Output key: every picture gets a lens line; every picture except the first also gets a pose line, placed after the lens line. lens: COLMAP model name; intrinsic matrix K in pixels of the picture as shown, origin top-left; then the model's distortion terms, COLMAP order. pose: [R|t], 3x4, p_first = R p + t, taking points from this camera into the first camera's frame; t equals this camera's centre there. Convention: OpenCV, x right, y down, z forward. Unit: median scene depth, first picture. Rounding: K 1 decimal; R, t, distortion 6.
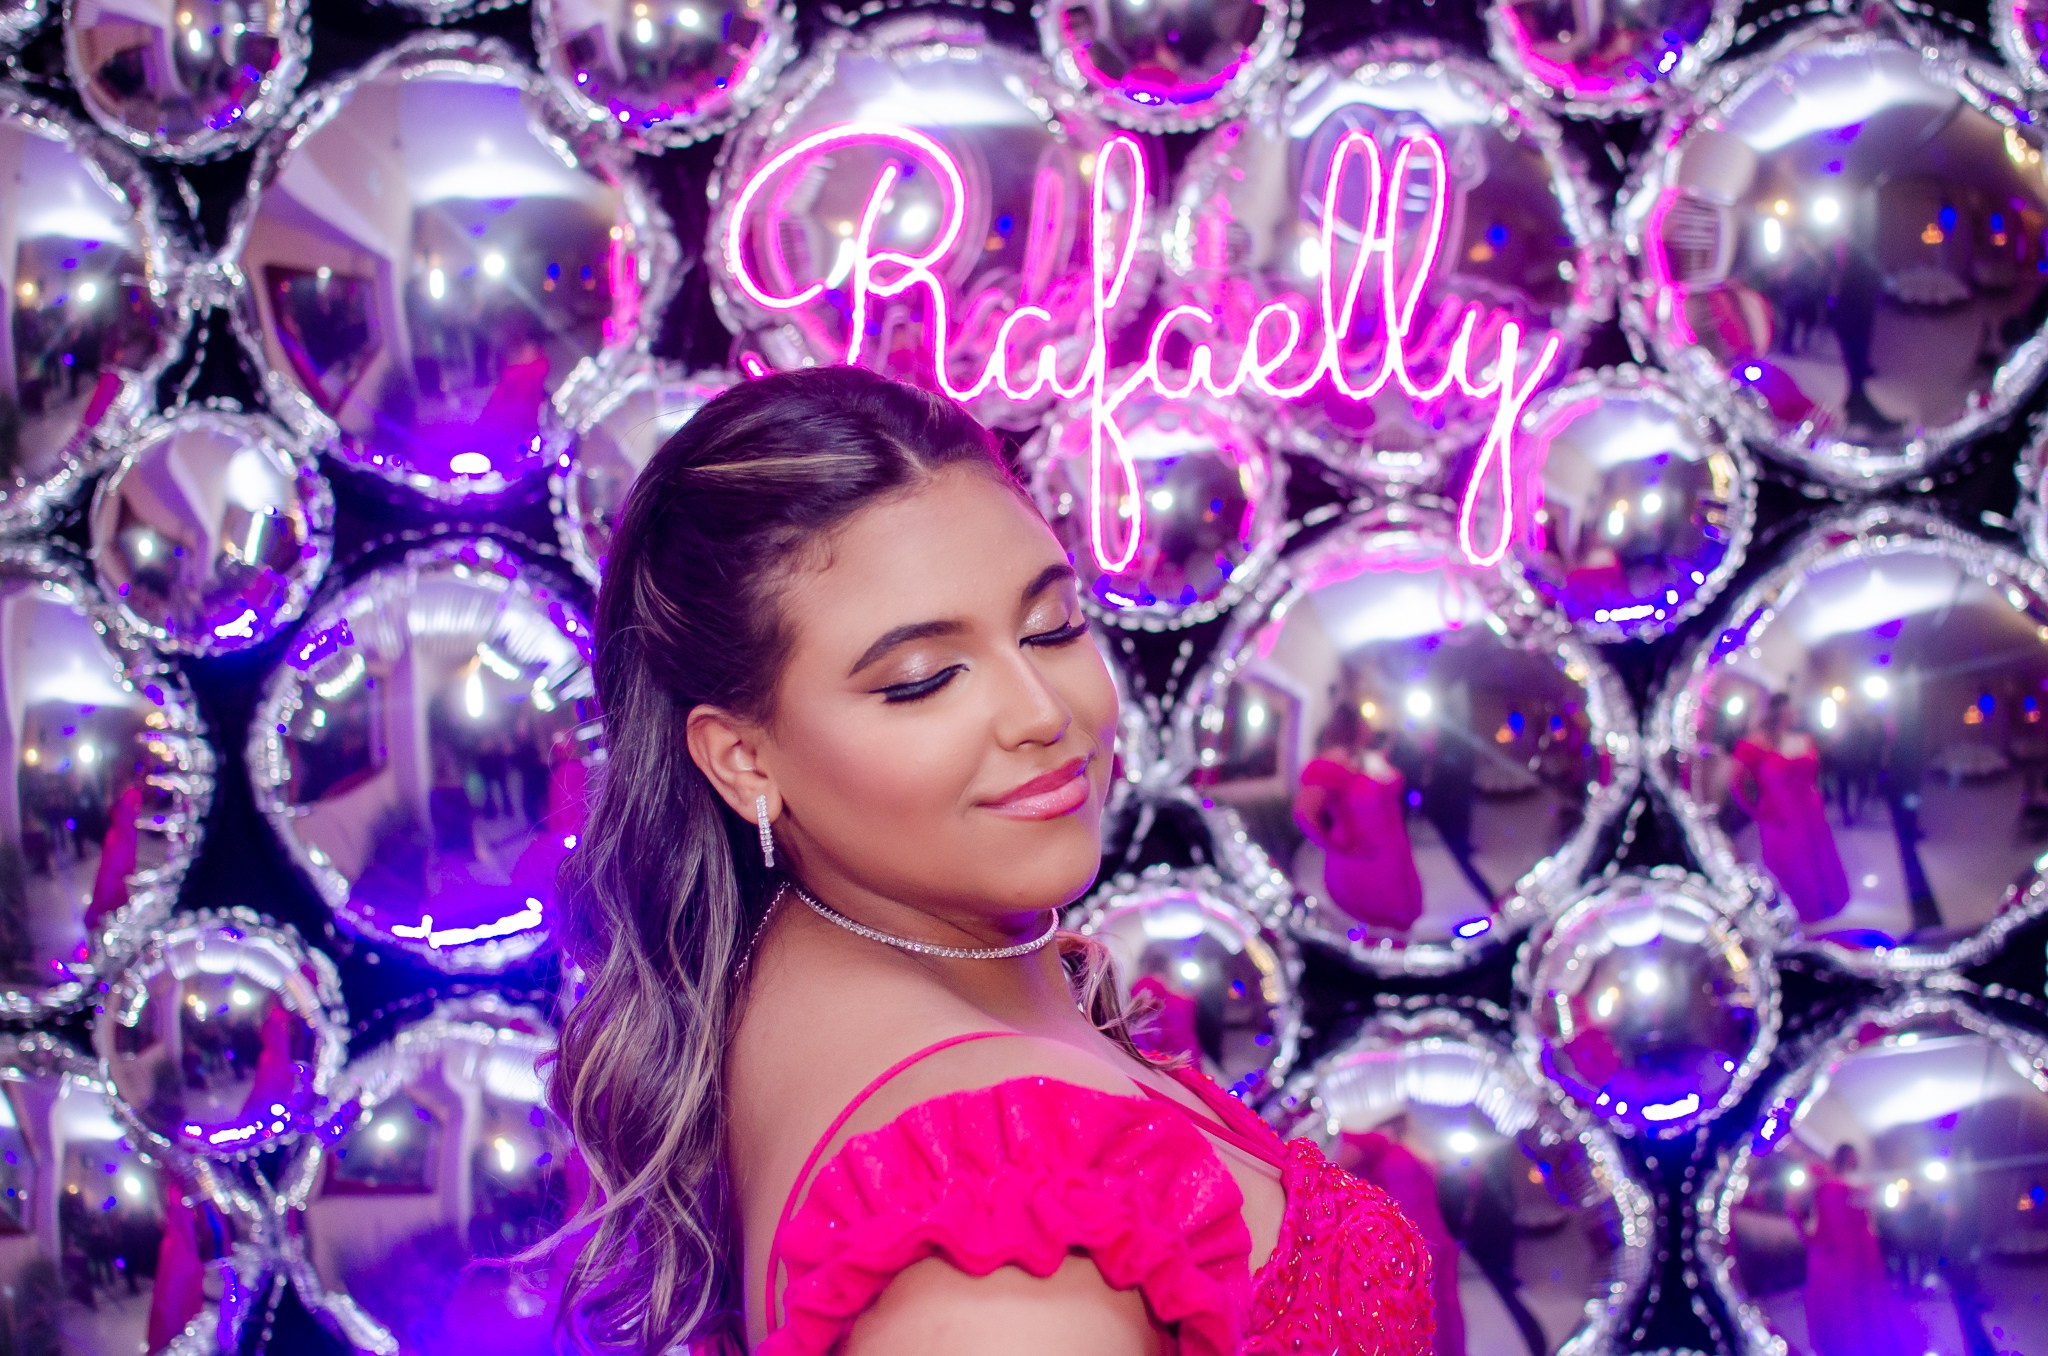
lens RADIAL K [[3105.5, 0, 1024.0], [0, 3105.5, 678.0], [0, 0, 1]] dist [-0.176317, 0.125022]
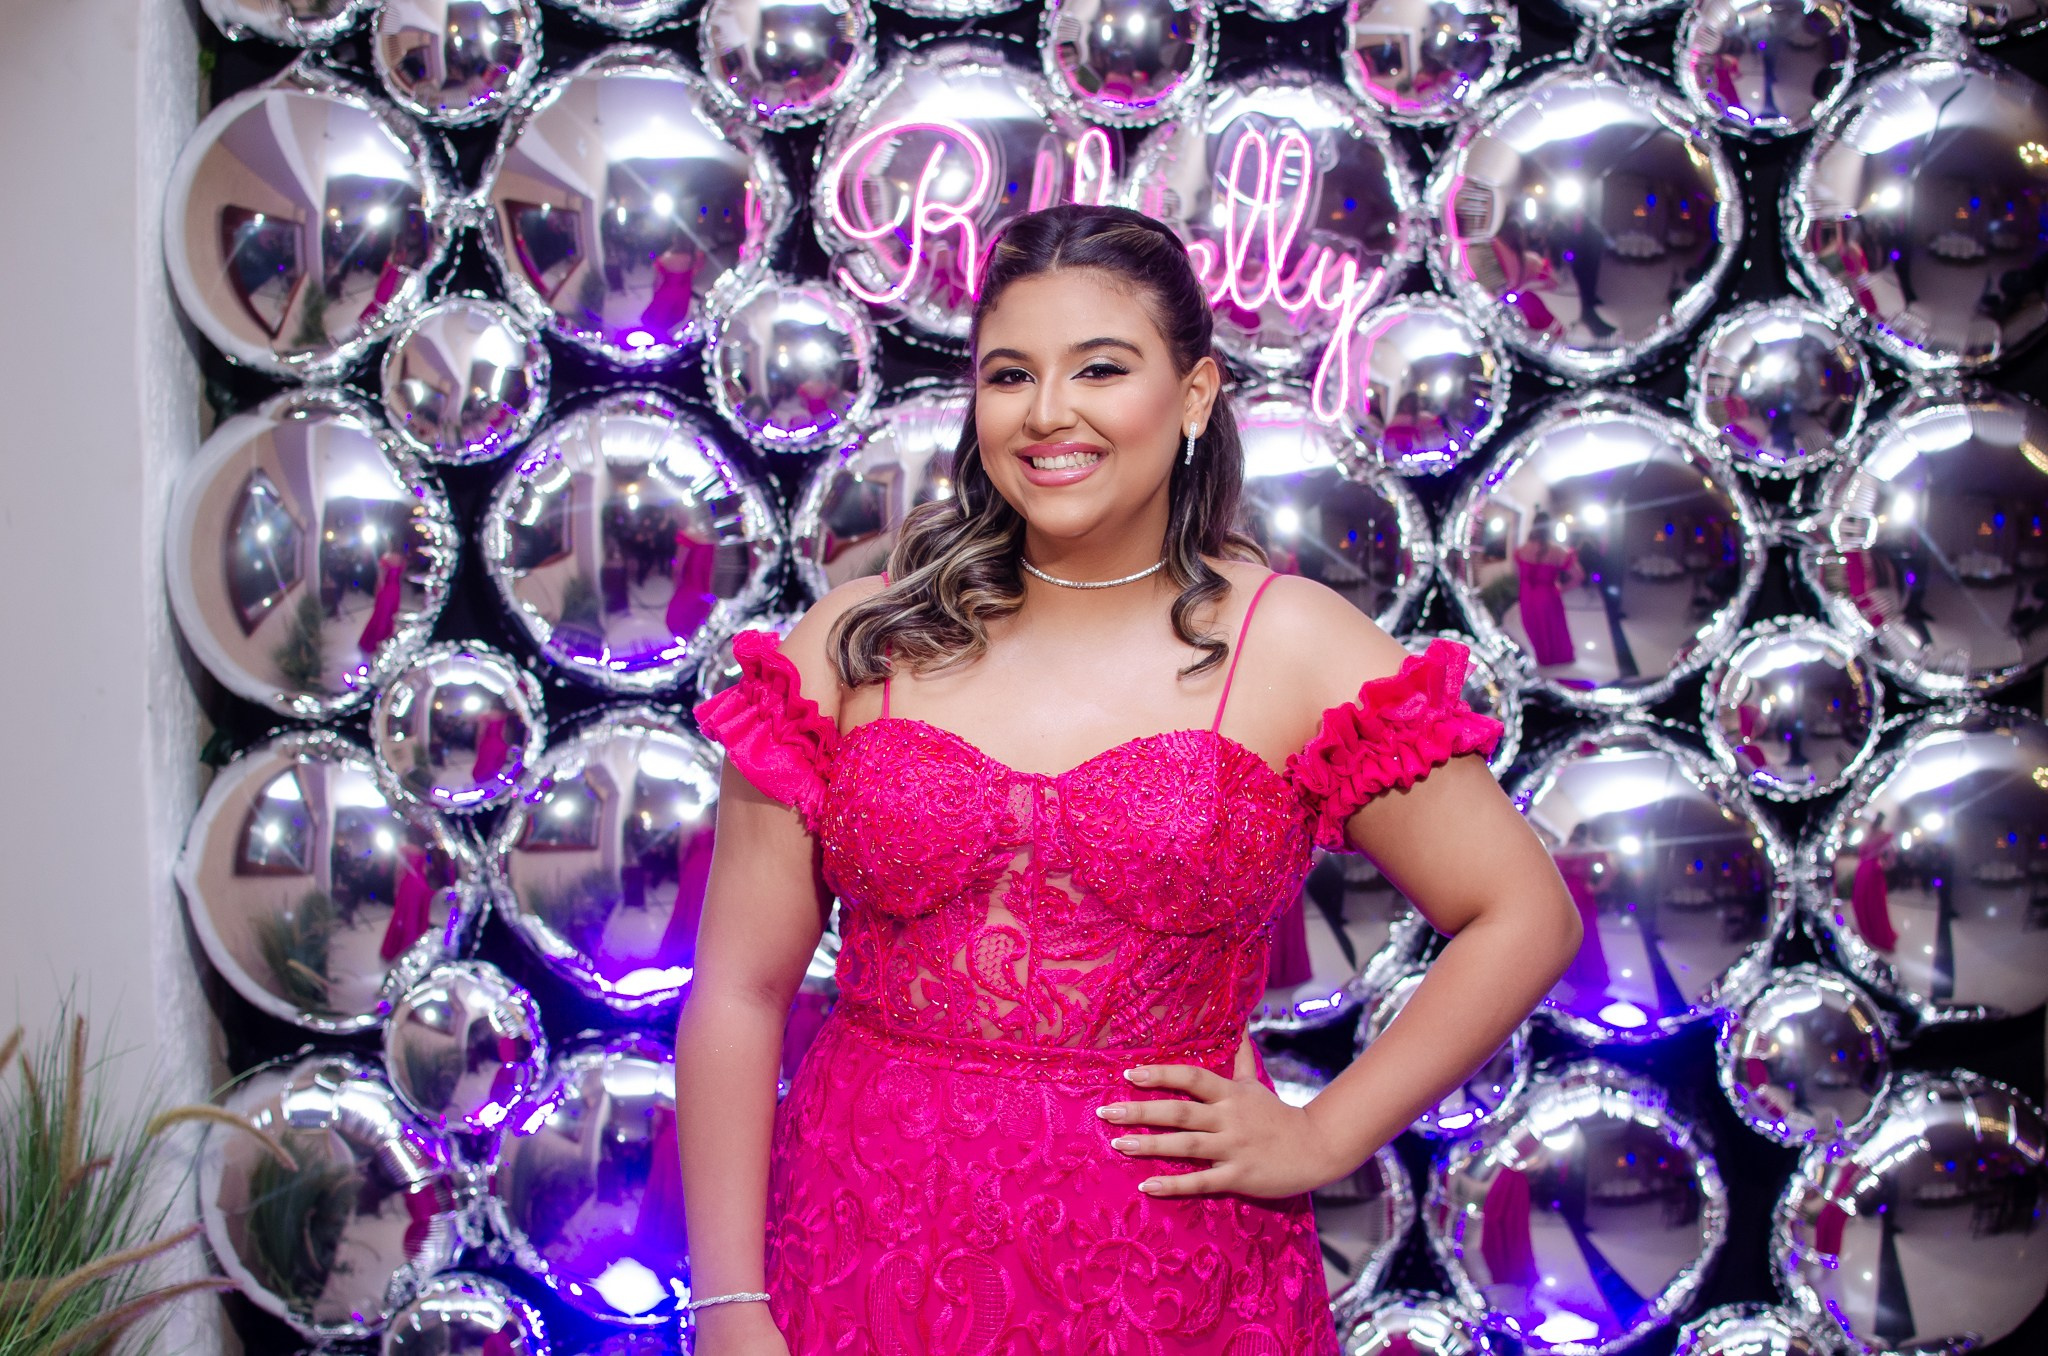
lens RADIAL K [[3105.5, 0, 1024.0], [0, 3105.5, 678.0], [0, 0, 1]] dist [-0.176317, 0.125022]
pose [[0.999499, 0.025990, 0.018042, -0.022228], [-0.026153, 0.999619, 0.008870, 0.075197], [-0.017805, -0.009338, 0.999798, -0.482763]]
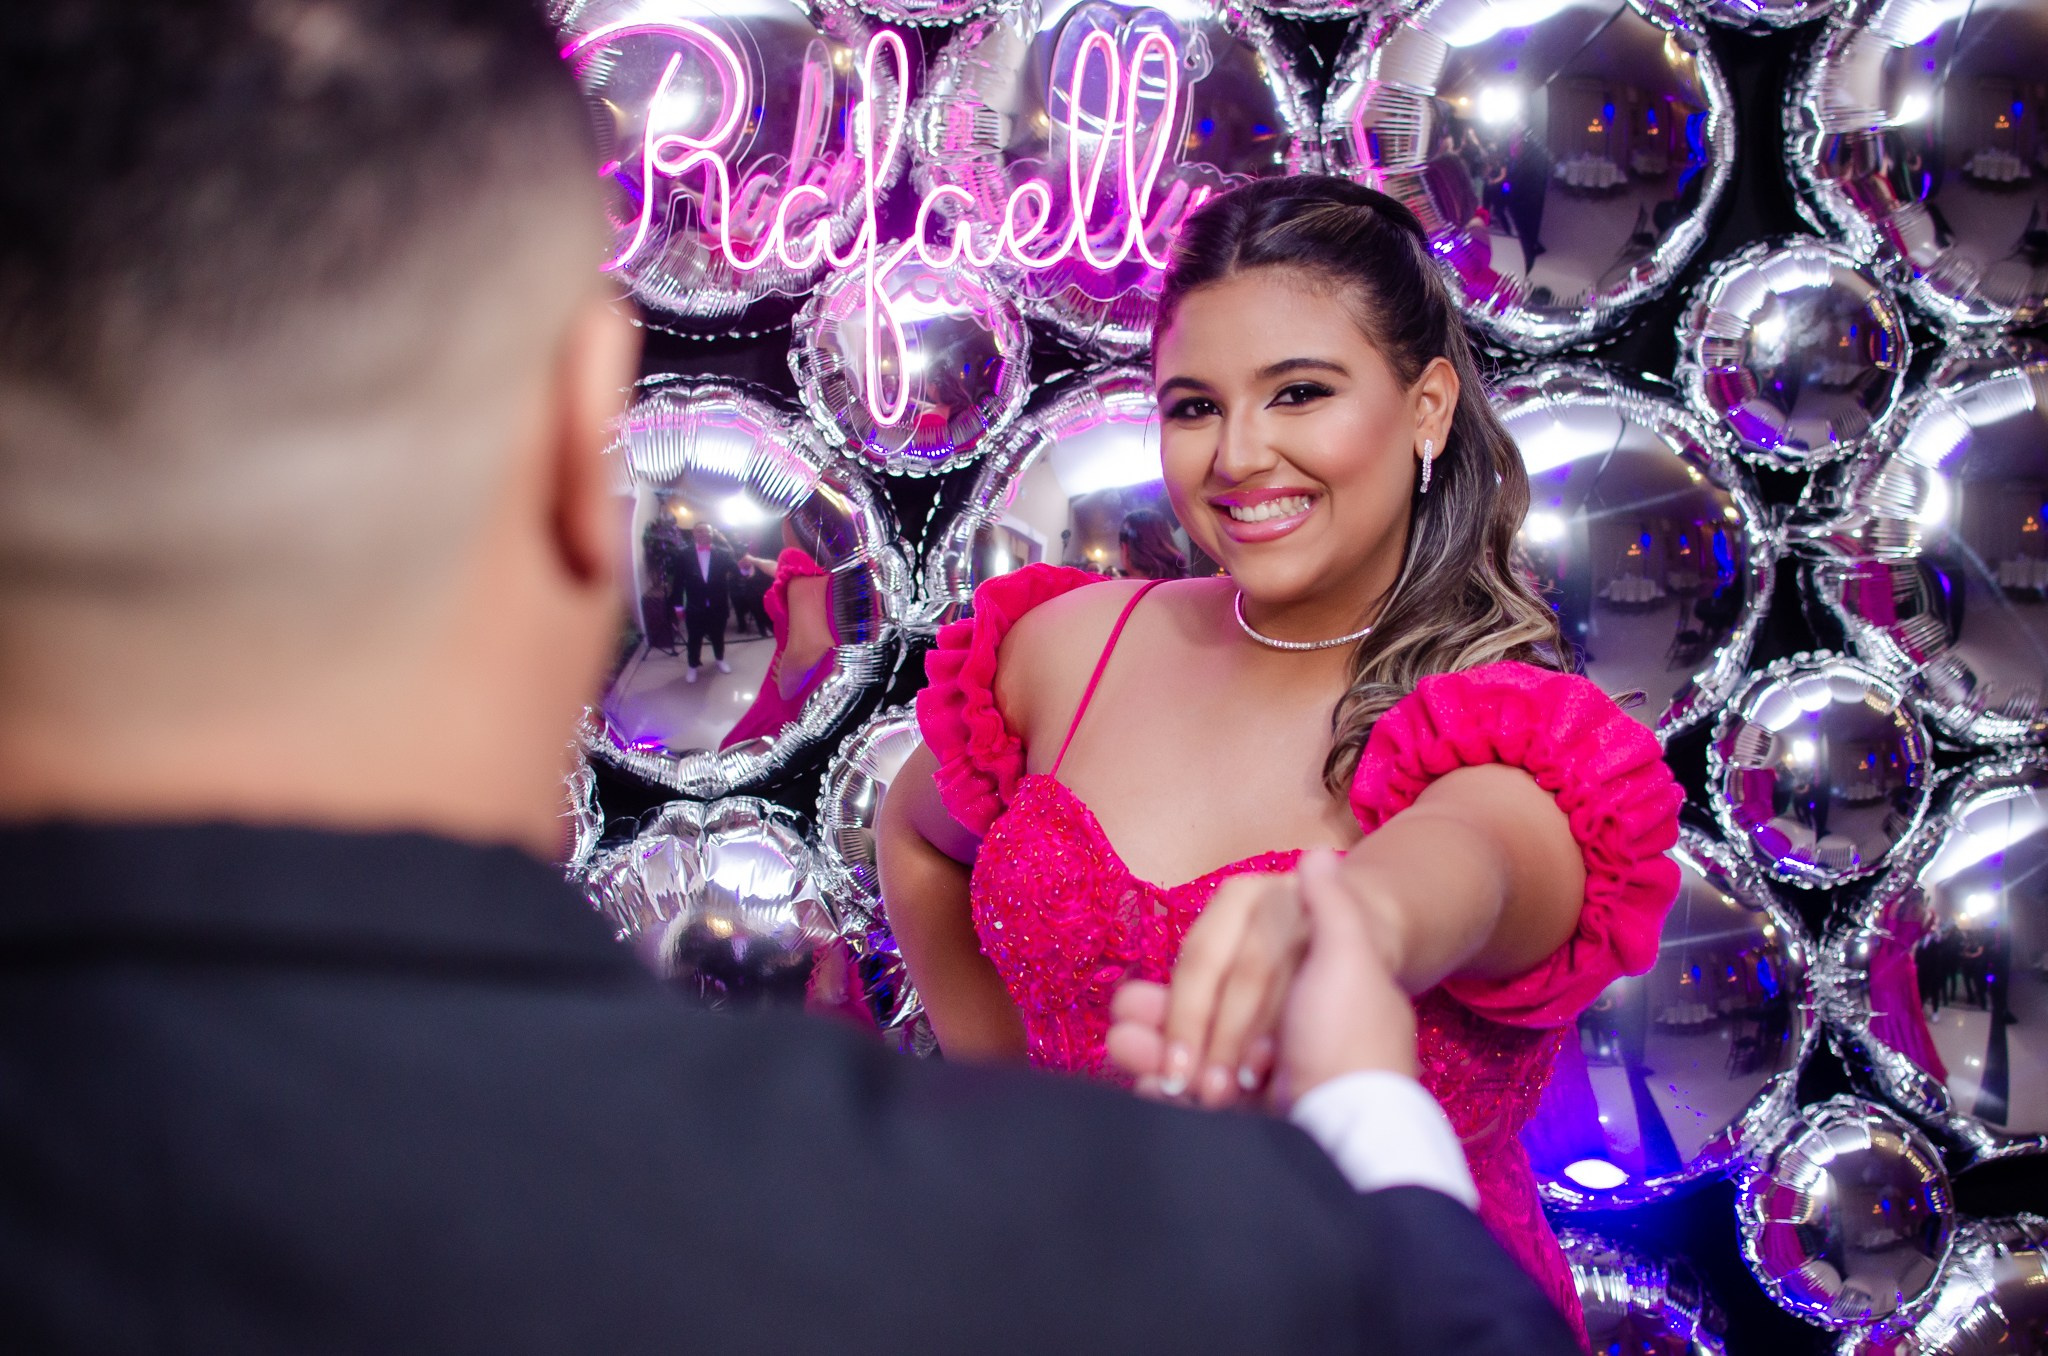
lens RADIAL K [[3105.5, 0, 1024.0], [0, 3105.5, 678.0], [0, 0, 1]] dist [-0.176317, 0.125022]
pose [[0.985516, -0.017488, 0.168680, -0.106477], [0.014138, 0.999679, 0.021044, 0.032058], [-0.168993, -0.018354, 0.985446, -0.091995]]
